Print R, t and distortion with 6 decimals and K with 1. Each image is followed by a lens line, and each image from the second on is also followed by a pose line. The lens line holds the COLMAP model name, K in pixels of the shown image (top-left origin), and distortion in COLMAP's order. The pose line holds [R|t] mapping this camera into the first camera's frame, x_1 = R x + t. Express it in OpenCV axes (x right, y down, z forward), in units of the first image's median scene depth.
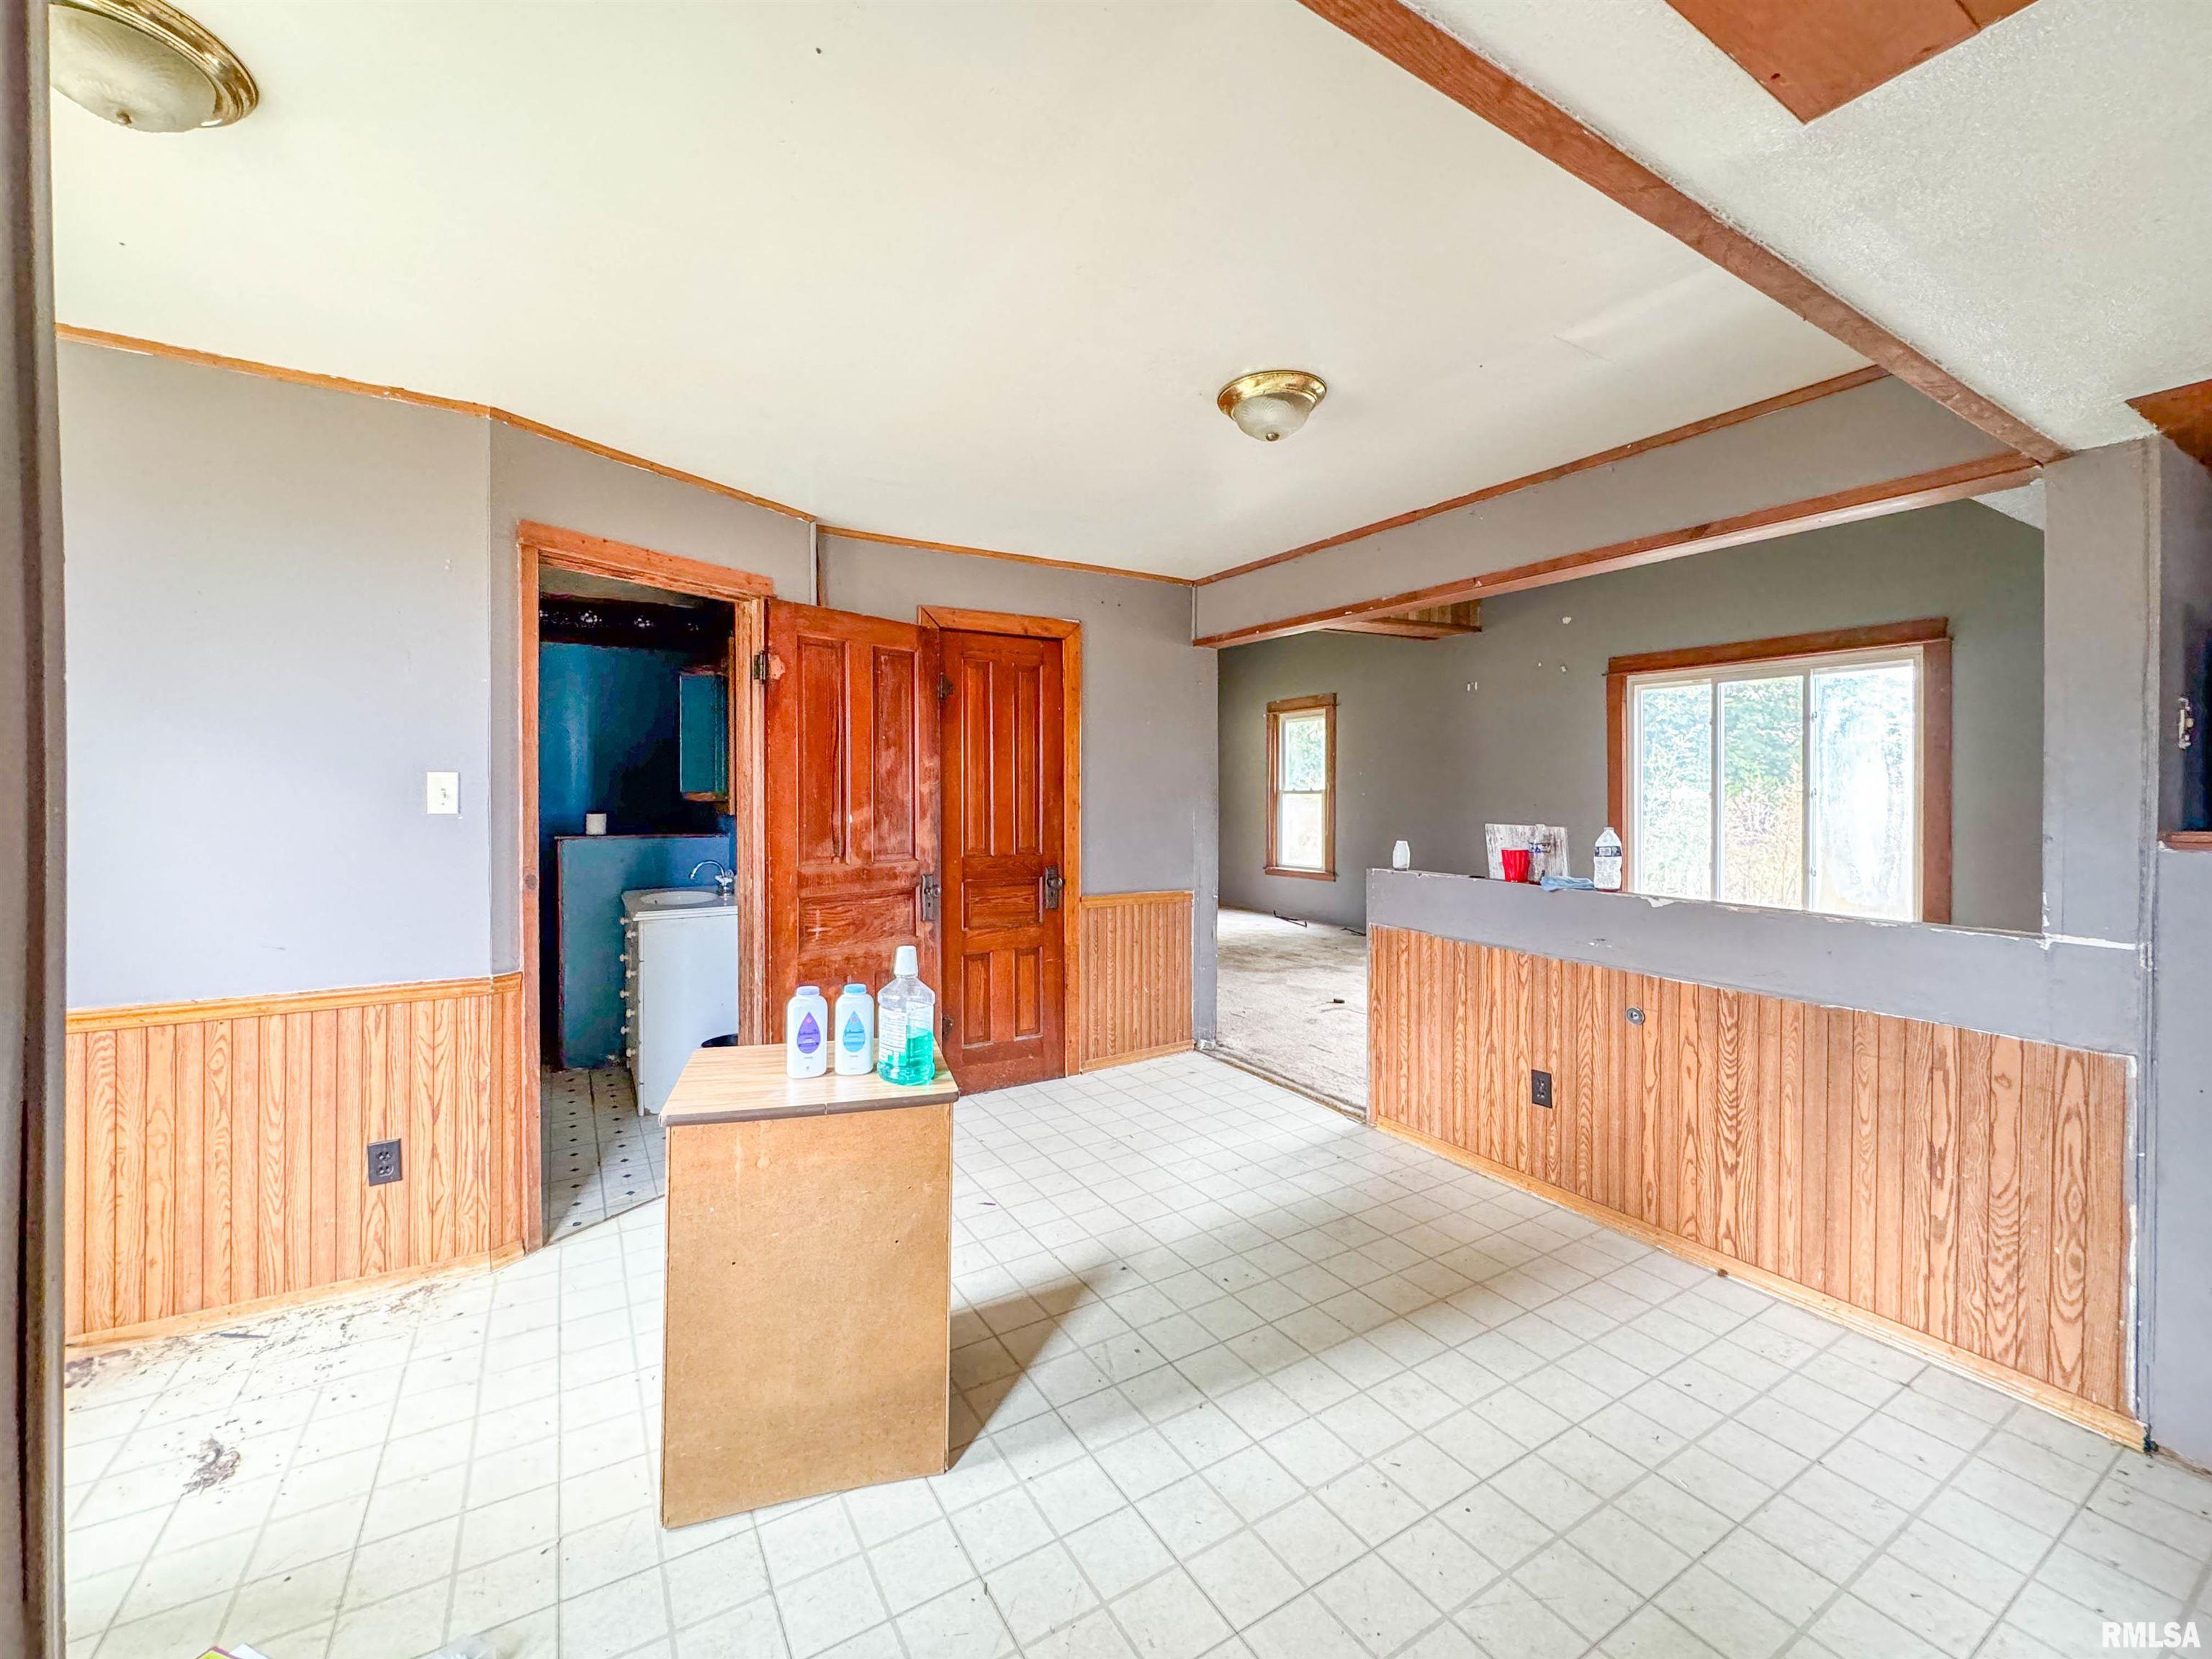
lens RADIAL K [[890.3, 0, 1104.0], [0, 890.3, 809.7], [0, 0, 1]] dist [-0.000238, -0.000124]
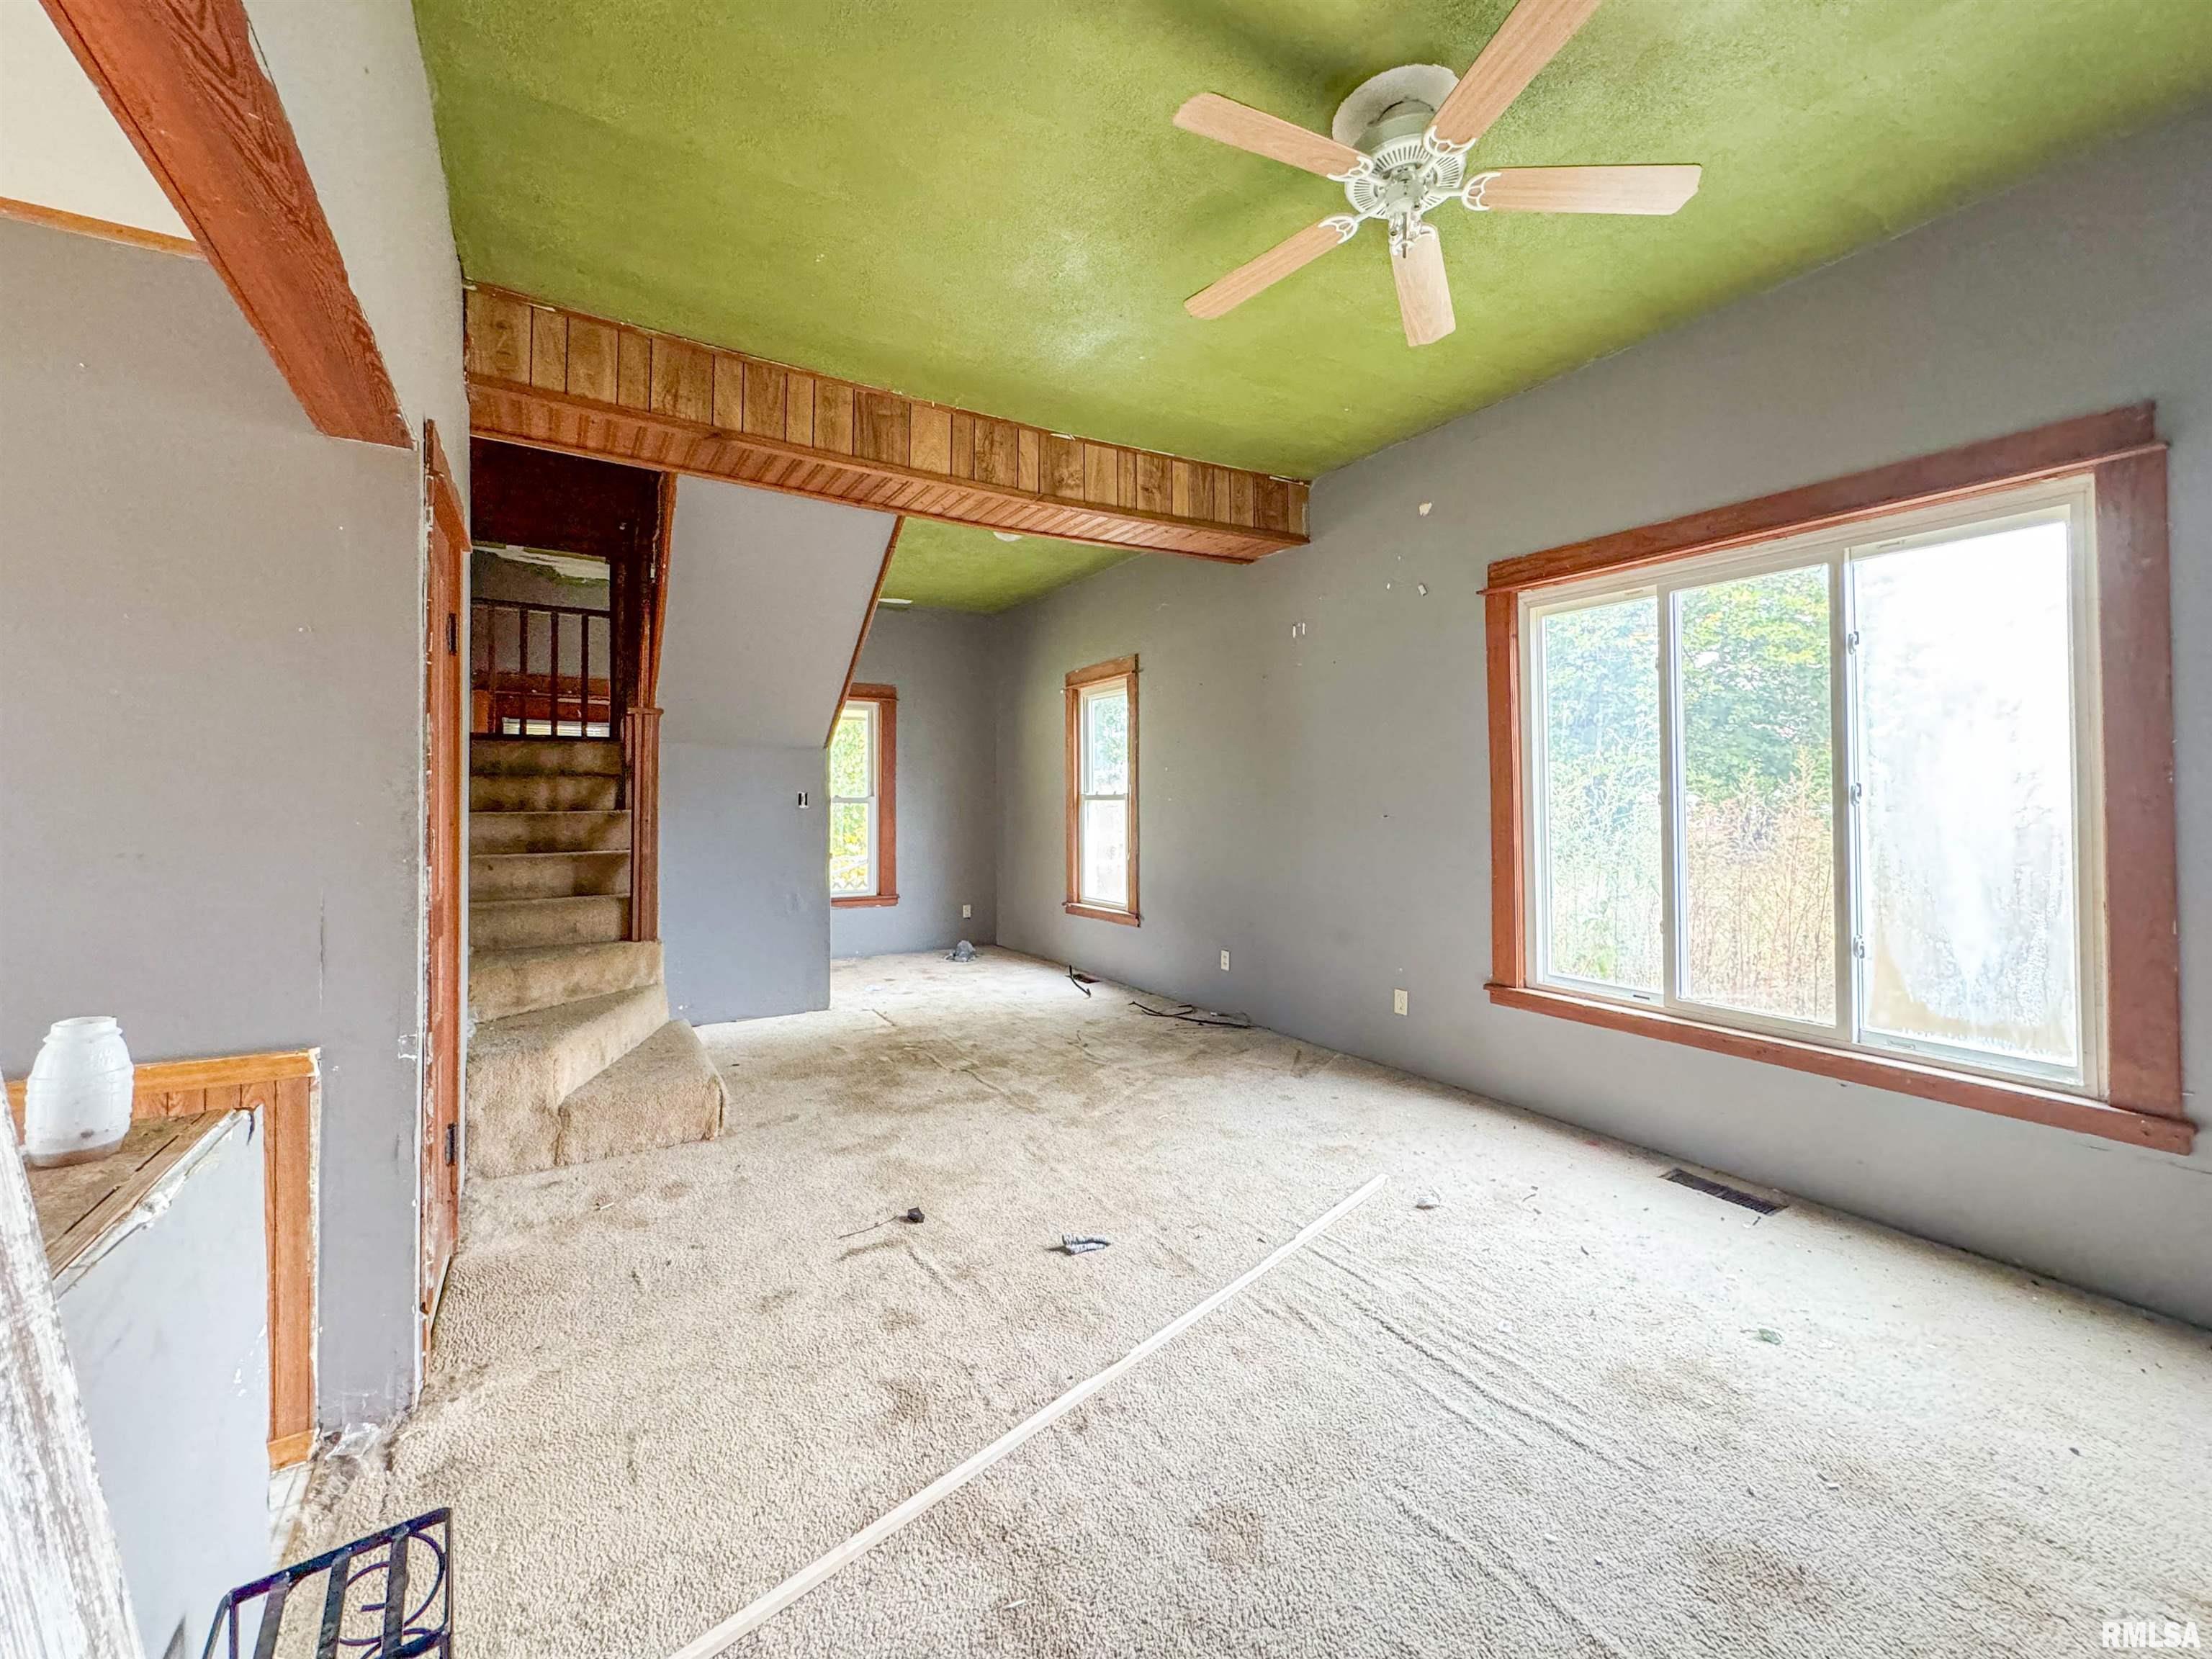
lens RADIAL K [[881.1, 0, 1108.7], [0, 881.1, 801.1], [0, 0, 1]] dist [-0.001241, -0.000338]
pose [[0.999972, -0.007398, 0.000601, 0.236249], [0.007407, 0.999830, -0.016884, -0.005419], [-0.000476, 0.016888, 0.999857, 0.317508]]
